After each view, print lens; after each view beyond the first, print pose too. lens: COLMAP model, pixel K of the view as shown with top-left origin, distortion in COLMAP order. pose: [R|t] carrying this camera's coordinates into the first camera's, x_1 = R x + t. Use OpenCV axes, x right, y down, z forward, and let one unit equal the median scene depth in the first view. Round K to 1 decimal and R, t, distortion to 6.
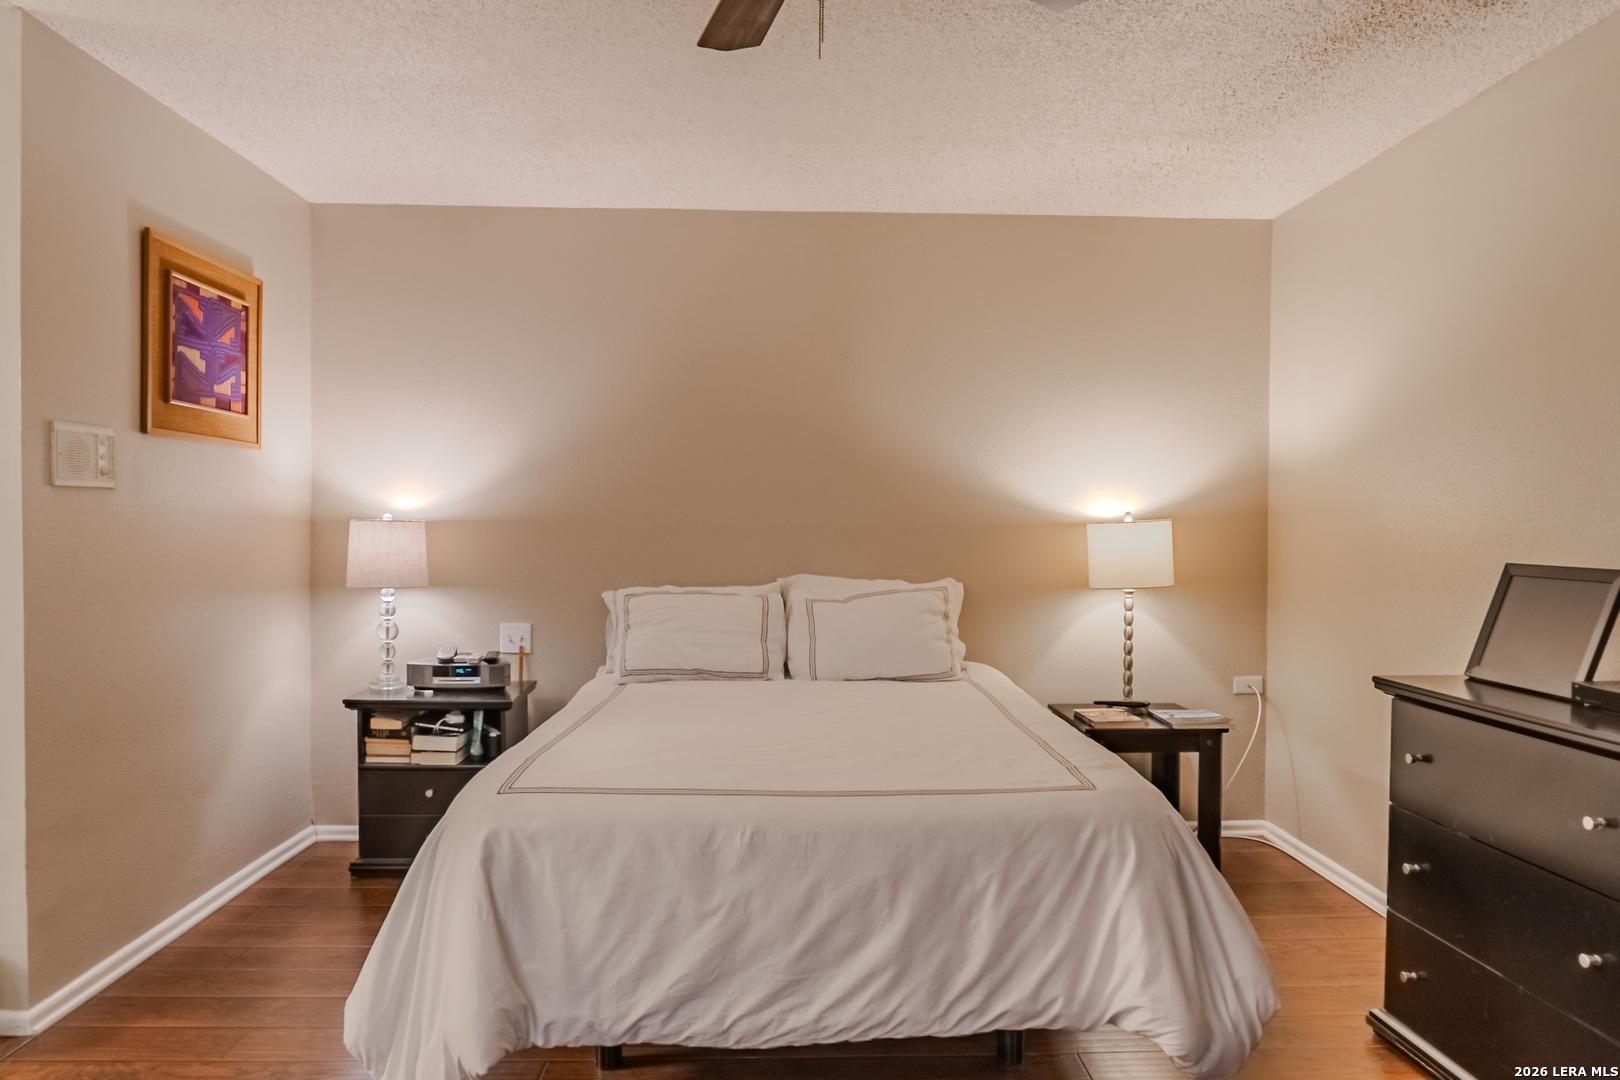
lens RADIAL K [[1078.7, 0, 814.7], [0, 1078.7, 538.3], [0, 0, 1]] dist [-0.018251, -0.000383]
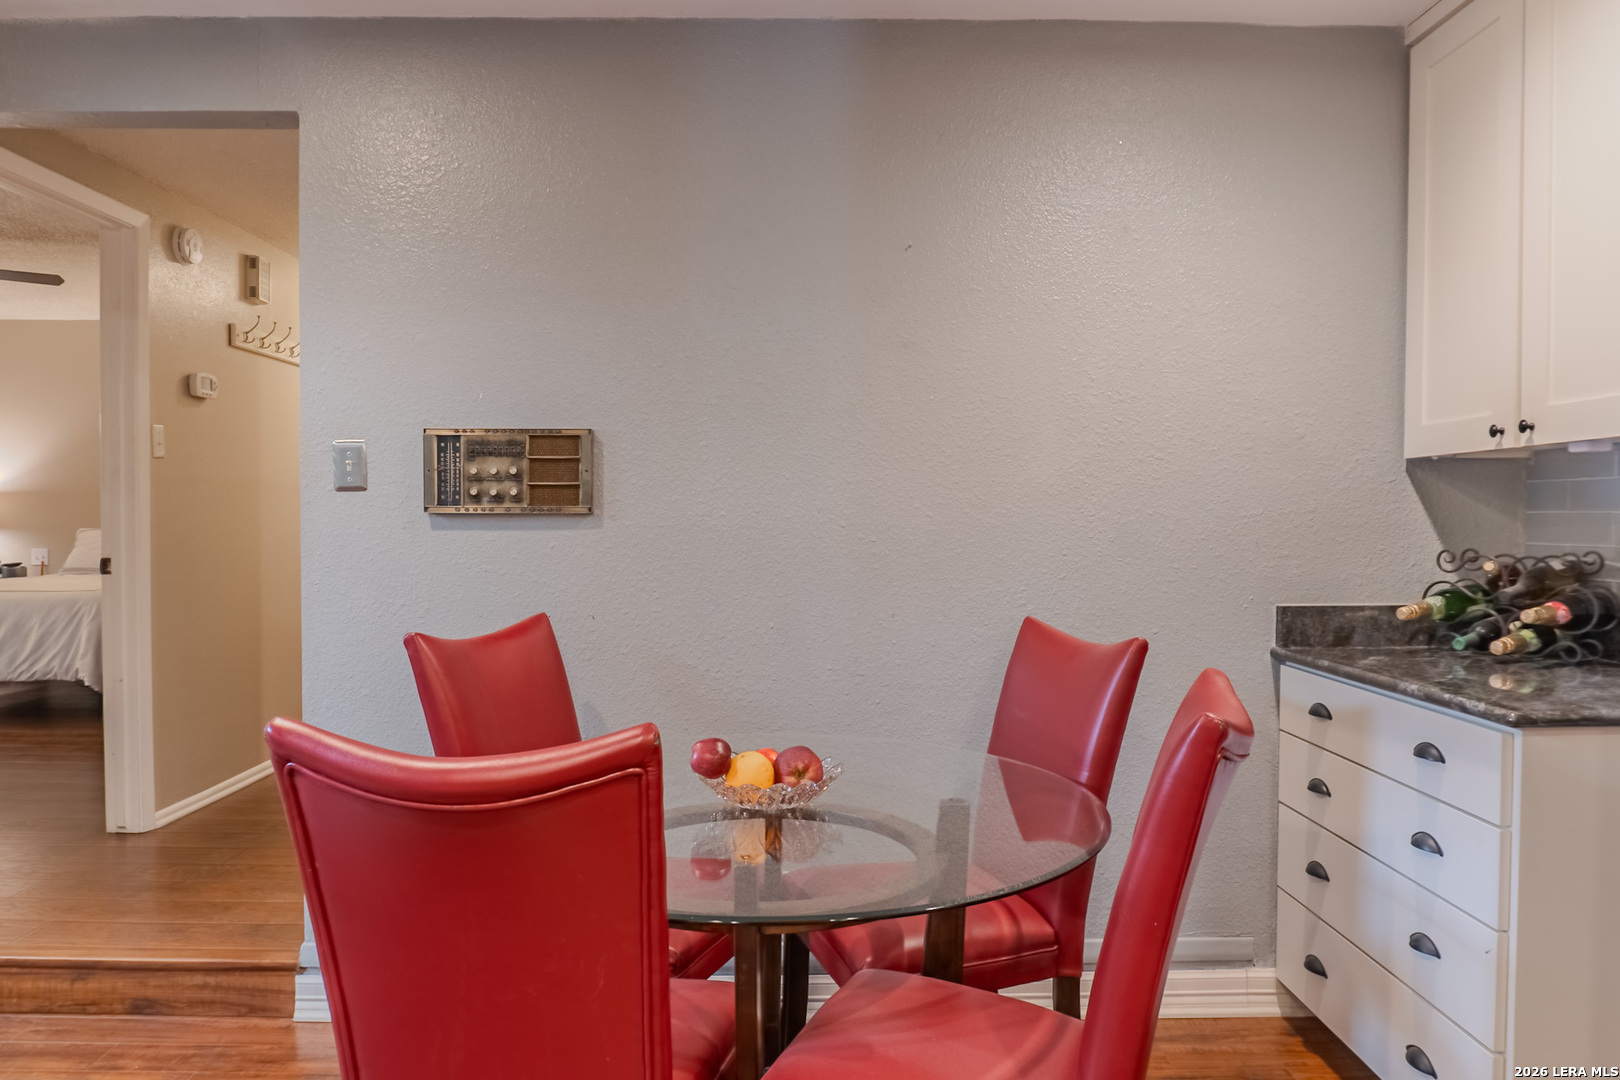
lens RADIAL K [[1105.7, 0, 817.4], [0, 1105.7, 550.5], [0, 0, 1]] dist [-0.013549, -0.001872]
pose [[0.998624, 0.000018, -0.052440, 1.527344], [0.000944, 0.999832, 0.018309, 0.067610], [0.052431, -0.018334, 0.998456, -1.085885]]
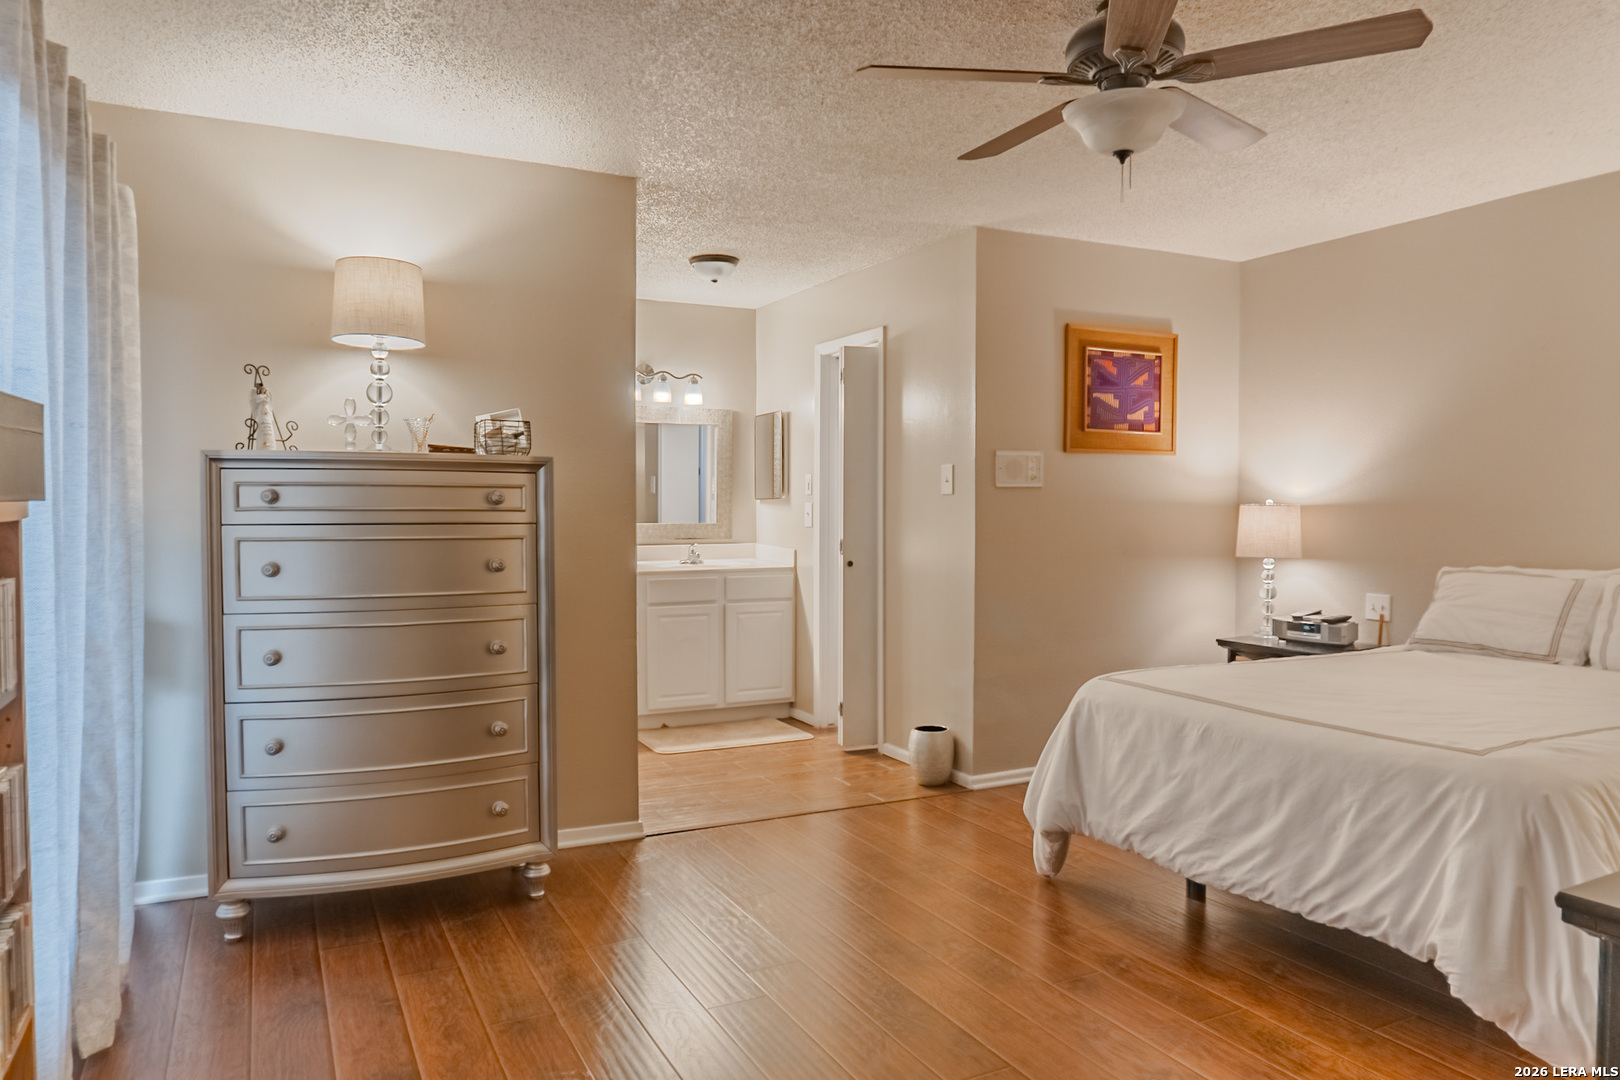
lens RADIAL K [[1105.7, 0, 817.4], [0, 1105.7, 550.5], [0, 0, 1]] dist [-0.013549, -0.001872]
pose [[0.406199, 0.026211, -0.913409, 0.707689], [-0.006120, 0.999644, 0.025964, 0.008306], [0.913764, -0.004956, 0.406215, -0.016023]]
